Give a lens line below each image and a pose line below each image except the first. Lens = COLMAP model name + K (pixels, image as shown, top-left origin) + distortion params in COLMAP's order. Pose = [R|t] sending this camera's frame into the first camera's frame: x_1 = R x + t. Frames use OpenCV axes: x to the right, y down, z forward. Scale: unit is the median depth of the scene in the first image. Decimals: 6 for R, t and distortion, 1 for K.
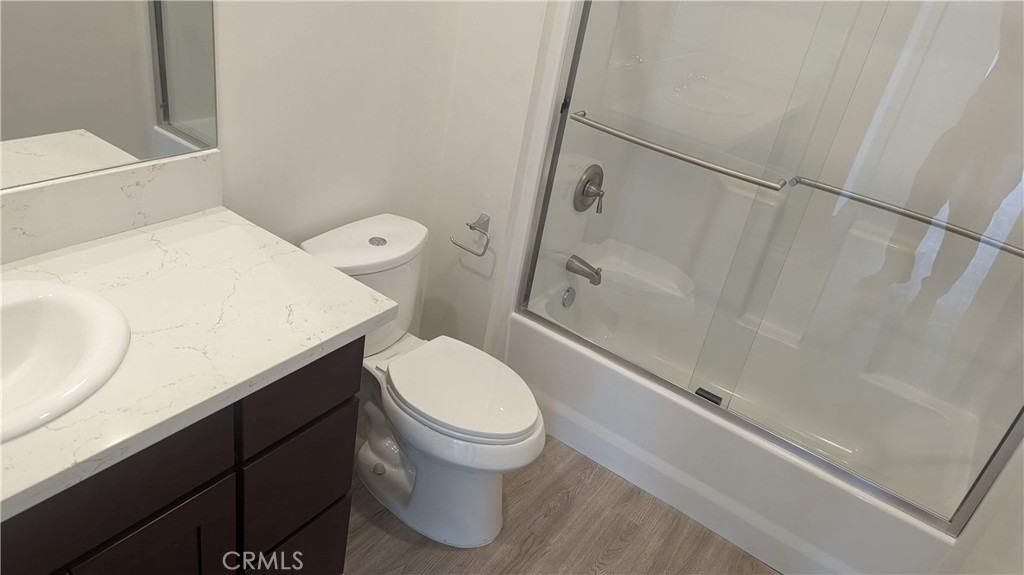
lens RADIAL K [[733.9, 0, 508.1], [0, 733.9, 275.8], [0, 0, 1]] dist [0.075059, -0.094655]
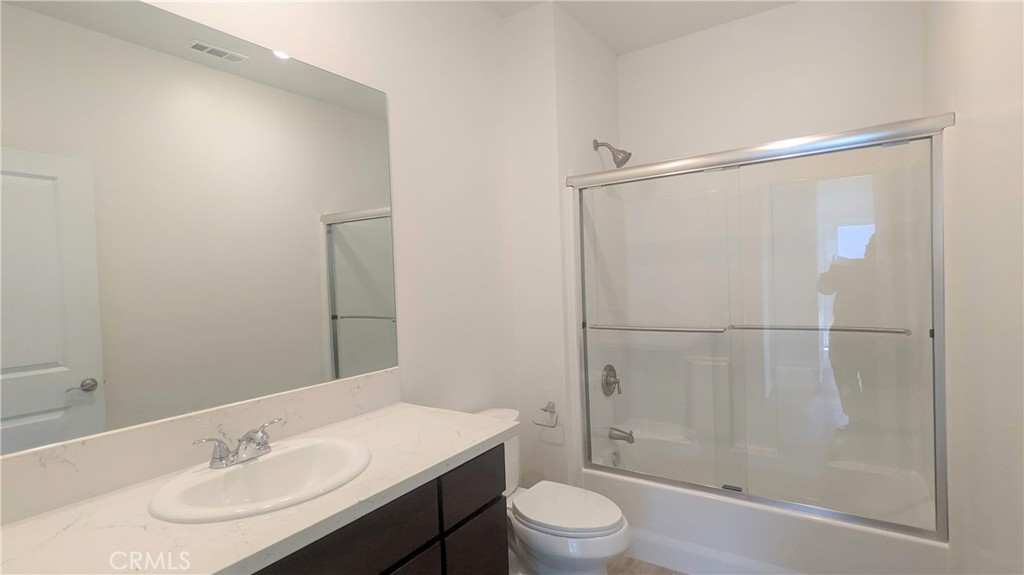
lens RADIAL K [[483.4, 0, 519.2], [0, 483.4, 284.7], [0, 0, 1]] dist [0.000632, 0.000355]
pose [[0.978349, -0.206043, 0.019494, -0.066513], [0.192685, 0.872426, -0.449161, 0.150717], [0.075539, 0.443192, 0.893238, -0.045847]]
